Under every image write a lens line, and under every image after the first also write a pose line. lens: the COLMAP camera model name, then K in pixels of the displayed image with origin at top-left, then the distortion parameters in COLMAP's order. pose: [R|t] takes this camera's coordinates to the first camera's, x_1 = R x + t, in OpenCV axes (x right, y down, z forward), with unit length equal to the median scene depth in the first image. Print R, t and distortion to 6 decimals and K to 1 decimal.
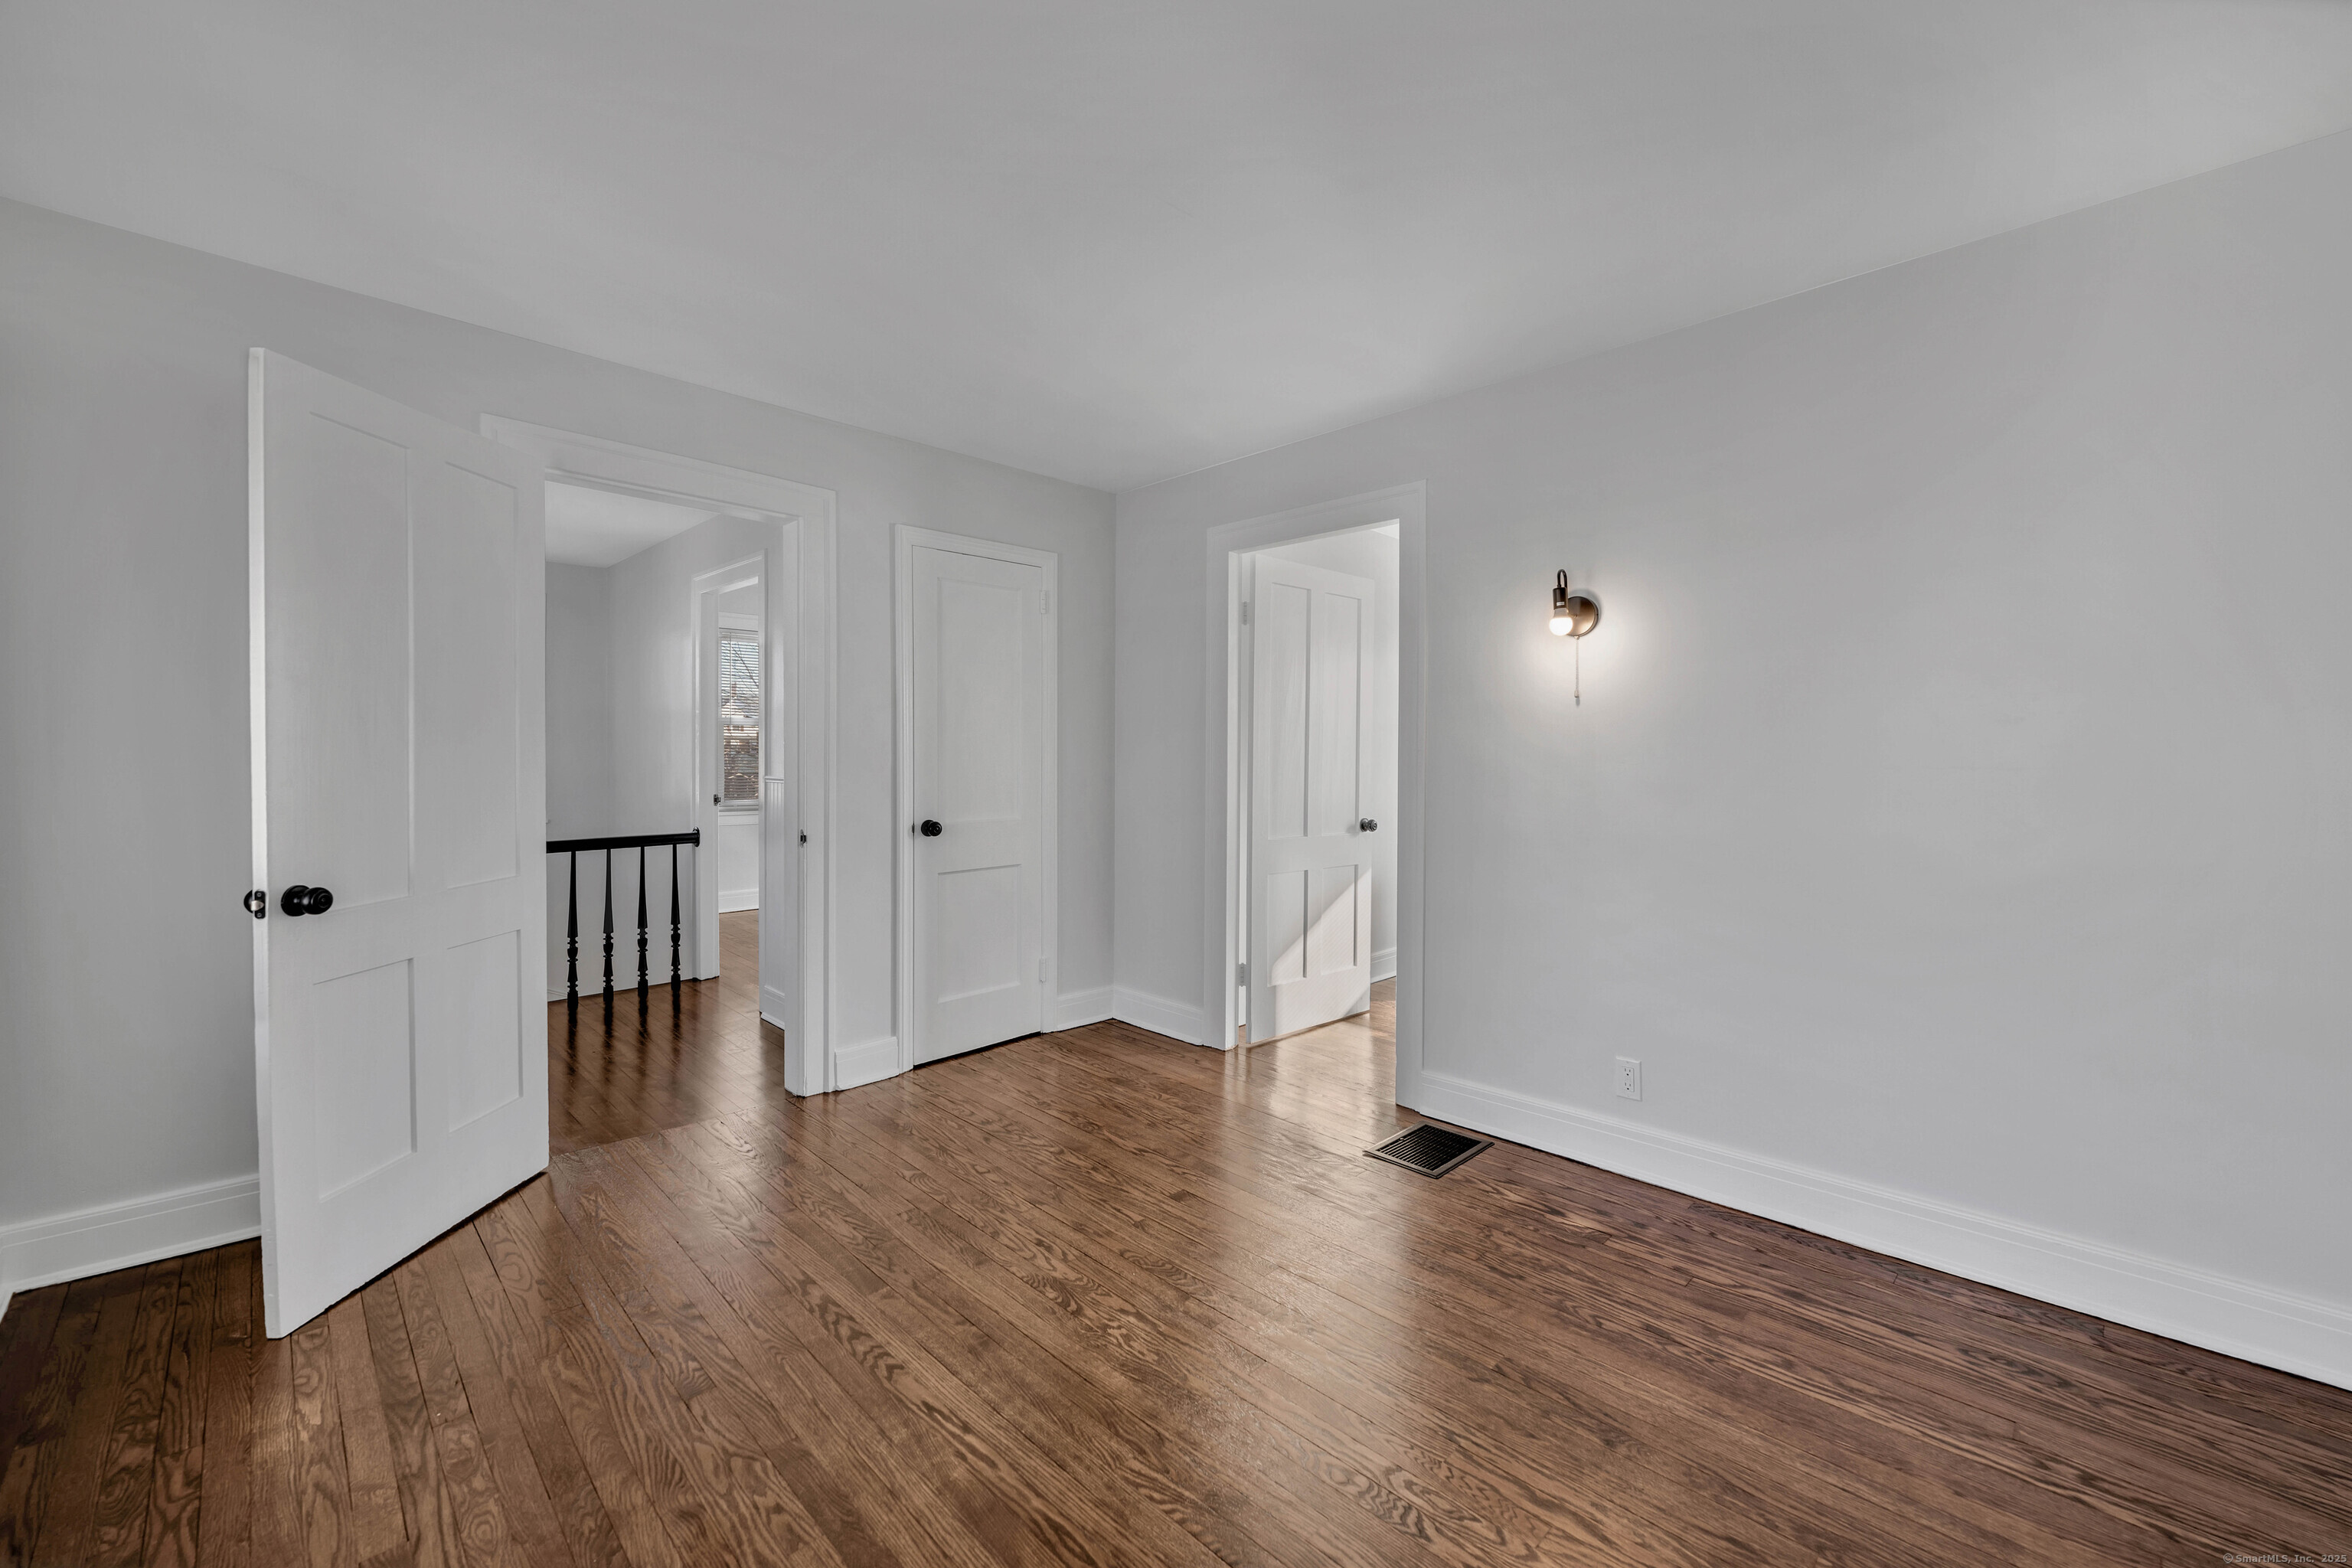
lens RADIAL K [[924.5, 0, 1176.0], [0, 924.5, 774.4], [0, 0, 1]] dist [0.001486, 0.000041]
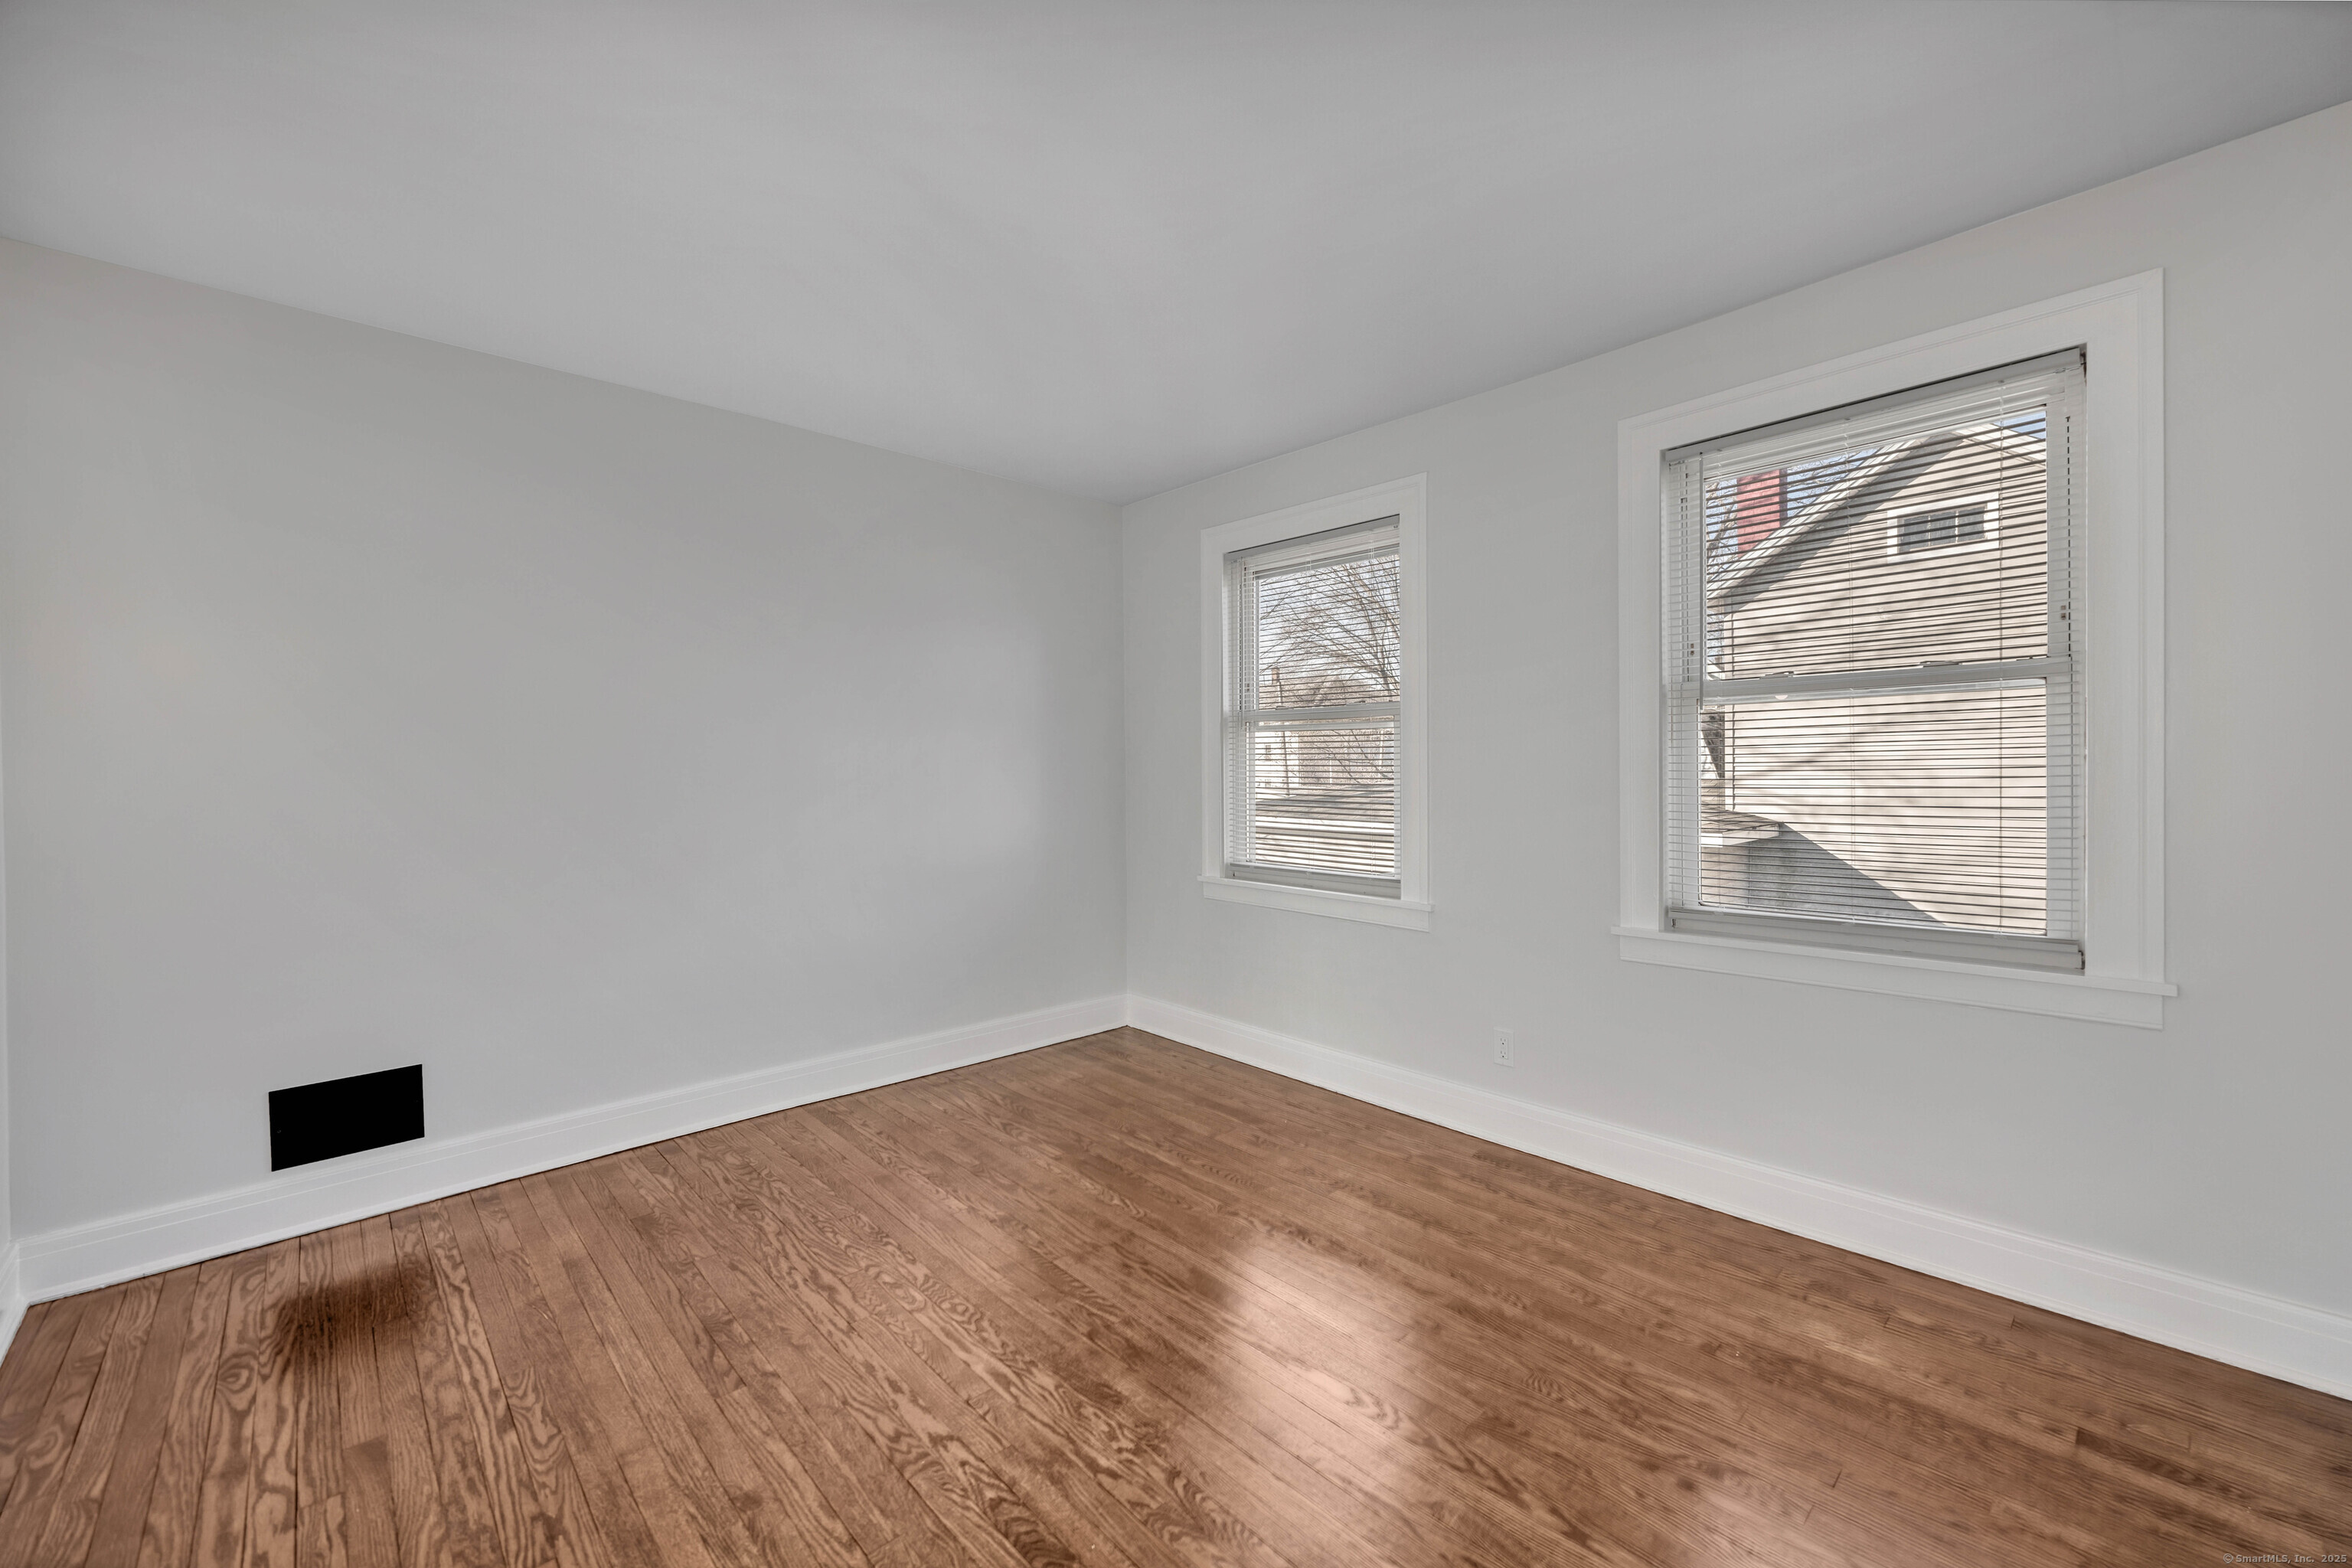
lens RADIAL K [[924.5, 0, 1175.8], [0, 924.5, 777.1], [0, 0, 1]] dist [0.001486, 0.000041]
pose [[-0.999419, 0.006062, 0.033541, -0.153018], [0.006958, 0.999620, 0.026677, -0.027728], [-0.033366, 0.026895, -0.999081, 1.940085]]
